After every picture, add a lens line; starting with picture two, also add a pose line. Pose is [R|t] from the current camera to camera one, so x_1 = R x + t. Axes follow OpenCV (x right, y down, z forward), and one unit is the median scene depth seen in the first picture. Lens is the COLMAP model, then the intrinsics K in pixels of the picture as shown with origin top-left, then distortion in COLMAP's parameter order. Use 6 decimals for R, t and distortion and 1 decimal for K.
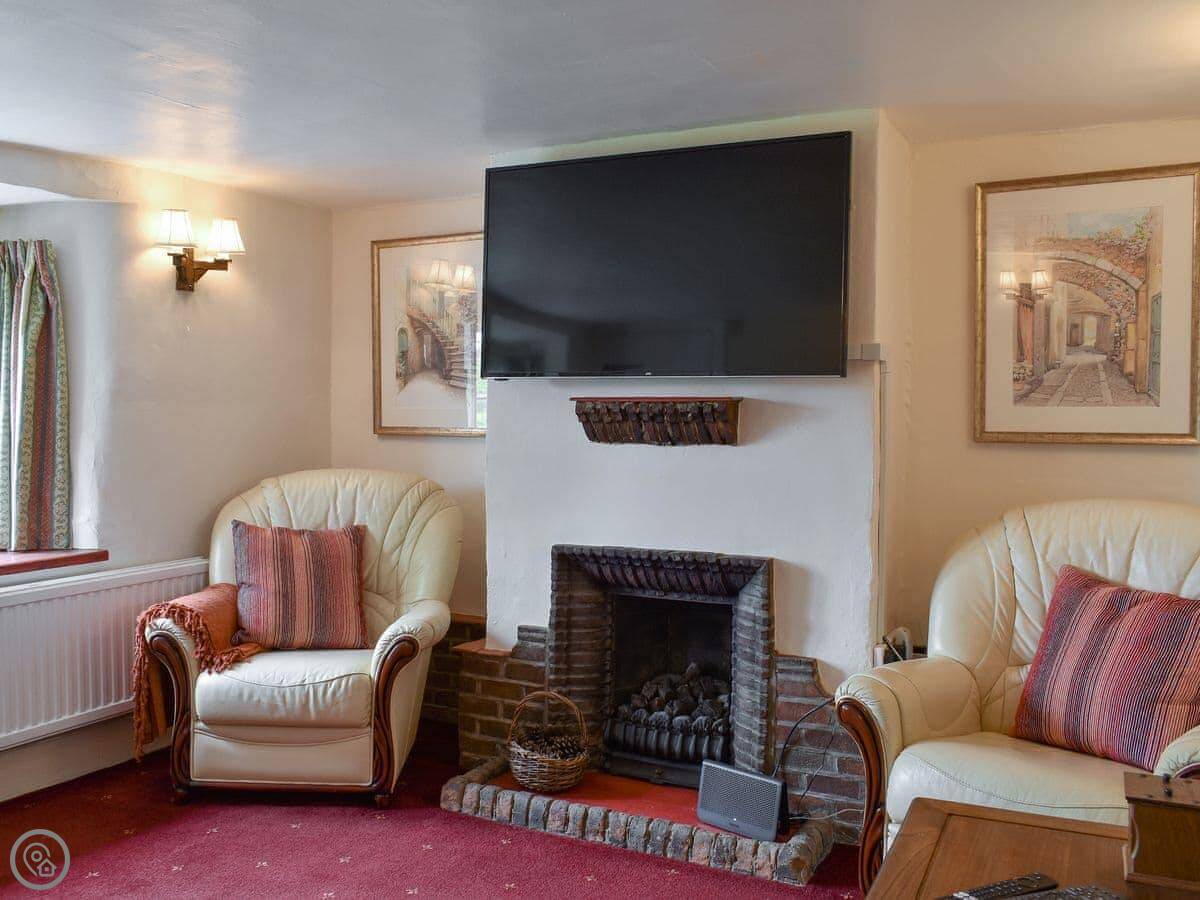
lens RADIAL K [[1053.5, 0, 581.0], [0, 1053.5, 456.5], [0, 0, 1]] dist [-0.009233, 0.003772]
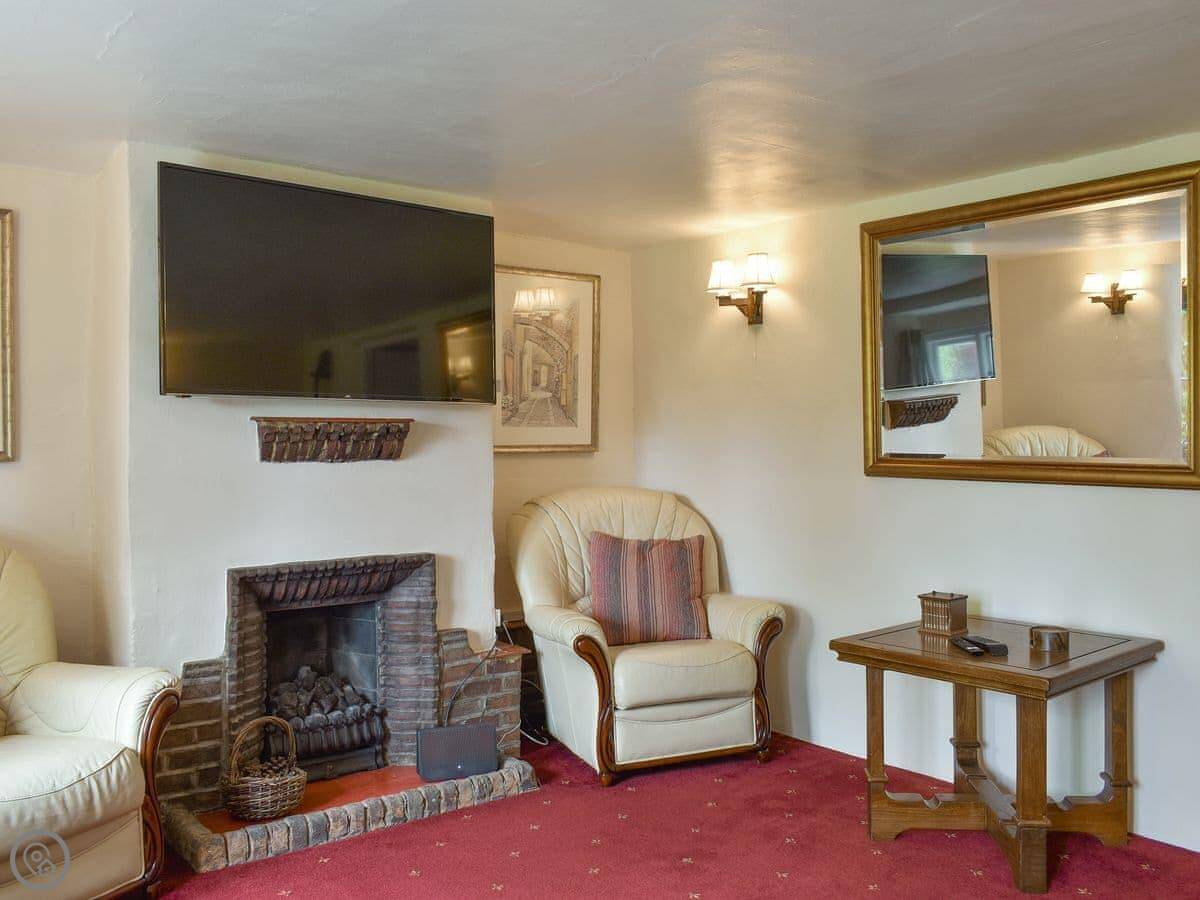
lens RADIAL K [[1038.8, 0, 600.0], [0, 1038.8, 450.0], [0, 0, 1]] dist [-0.038063, 0.004527]
pose [[0.404788, -0.019023, 0.914213, -0.787895], [0.035756, 0.999348, 0.004963, -0.018802], [-0.913711, 0.030680, 0.405205, 0.322105]]
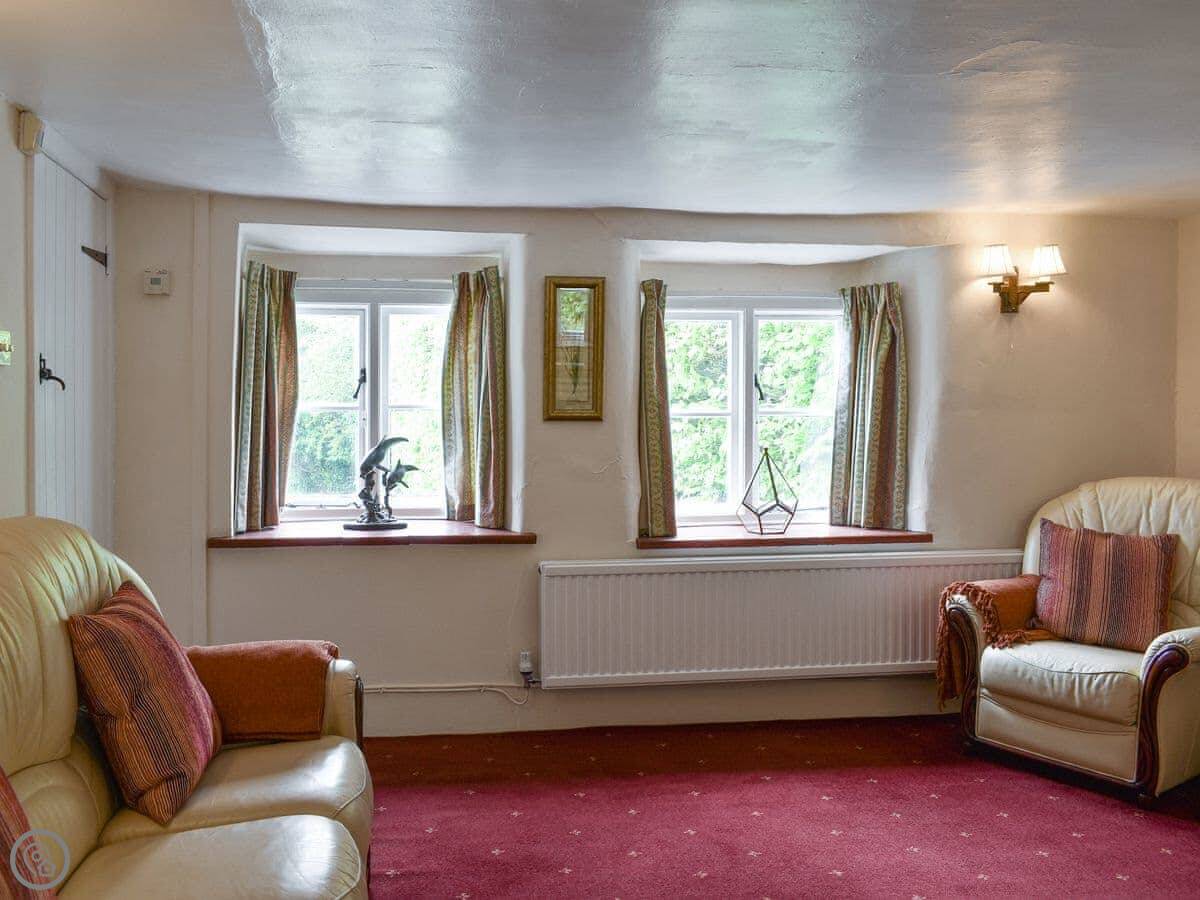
lens RADIAL K [[1053.5, 0, 581.0], [0, 1053.5, 456.5], [0, 0, 1]] dist [-0.009233, 0.003772]
pose [[0.629723, 0.038359, -0.775872, 0.248082], [-0.035936, 0.999149, 0.020231, -0.010432], [0.775988, 0.015141, 0.630566, -0.081237]]
